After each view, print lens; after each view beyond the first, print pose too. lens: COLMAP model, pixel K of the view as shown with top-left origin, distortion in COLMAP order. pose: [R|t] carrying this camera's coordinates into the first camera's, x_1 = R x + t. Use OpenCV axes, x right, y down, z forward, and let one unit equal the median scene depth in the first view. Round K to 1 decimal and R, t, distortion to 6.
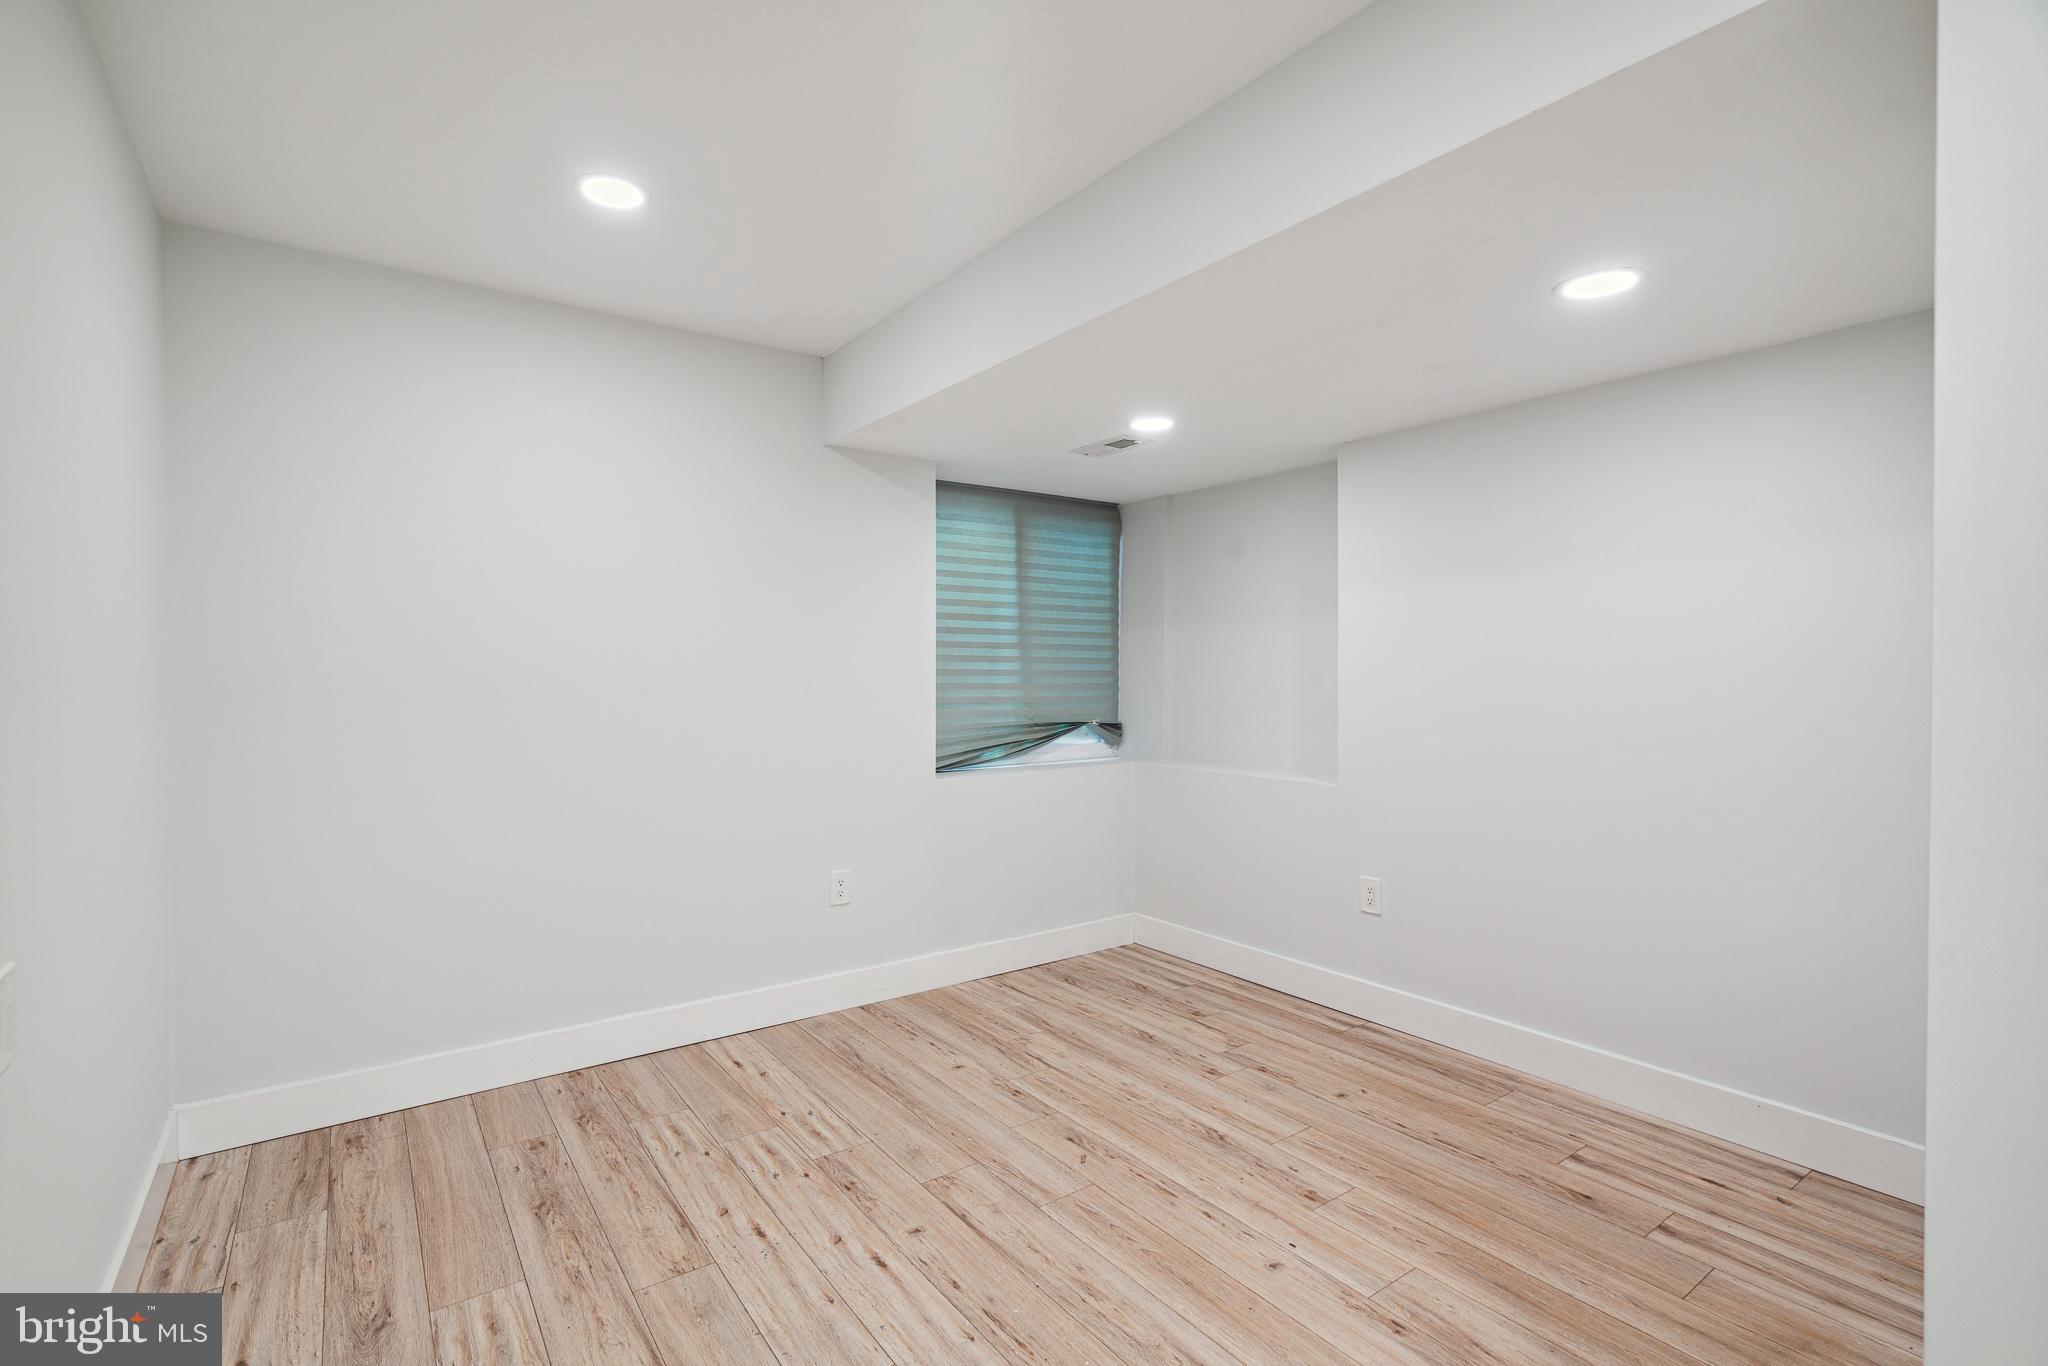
lens RADIAL K [[940.2, 0, 1013.8], [0, 940.2, 685.5], [0, 0, 1]] dist [-0.004924, 0.001641]
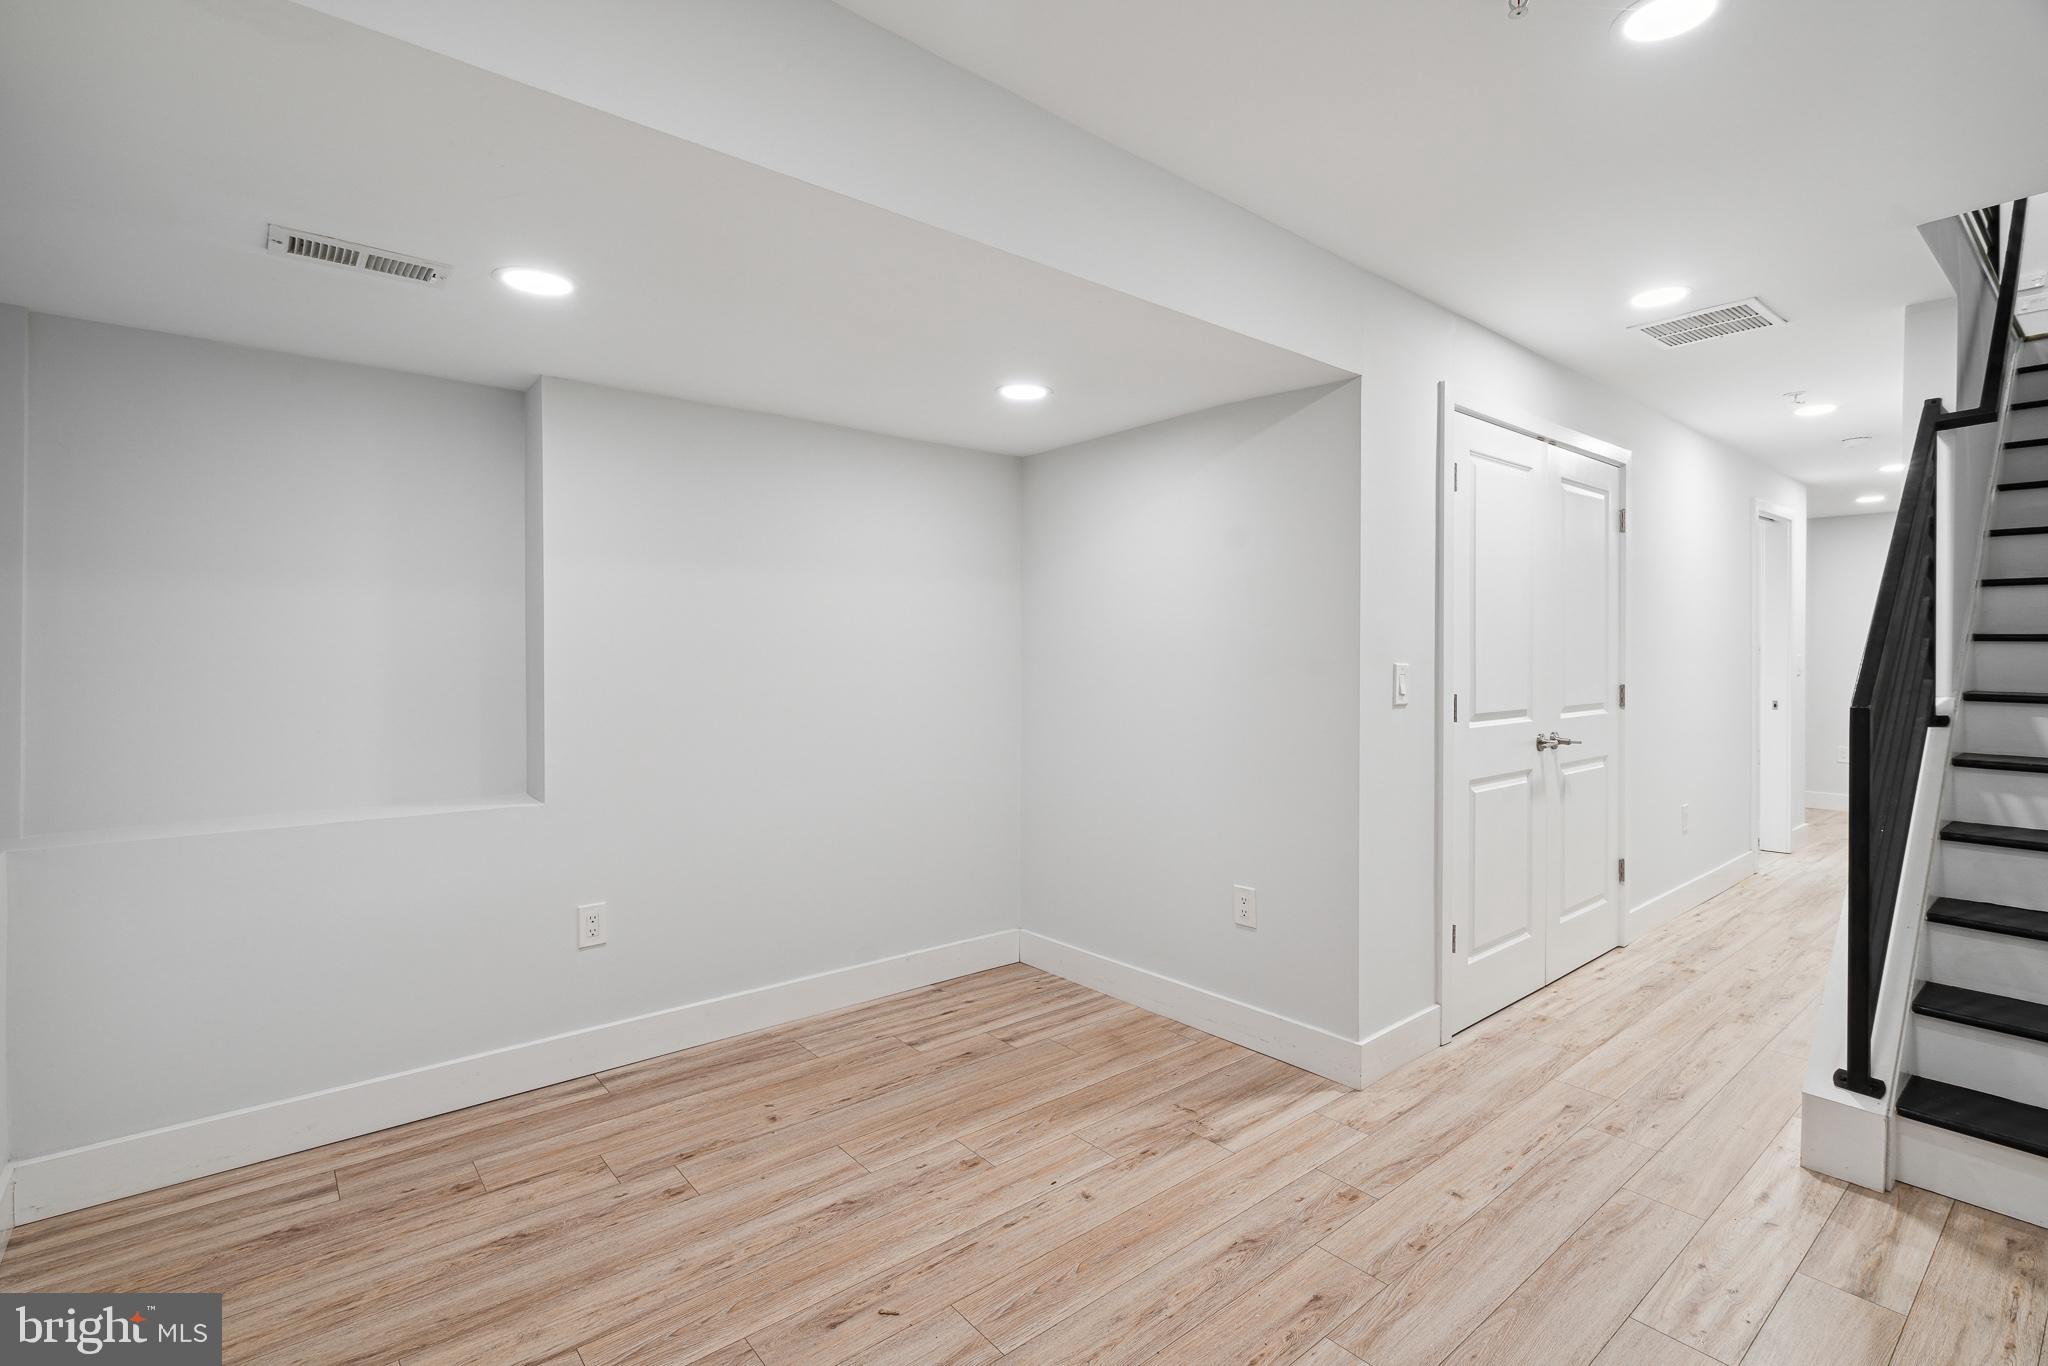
lens RADIAL K [[940.2, 0, 1011.1], [0, 940.2, 662.1], [0, 0, 1]] dist [-0.004924, 0.001641]
pose [[-0.058891, -0.009684, 0.998217, -0.602736], [0.008456, 0.999912, 0.010199, -0.024619], [-0.998229, 0.009042, -0.058804, 0.831427]]
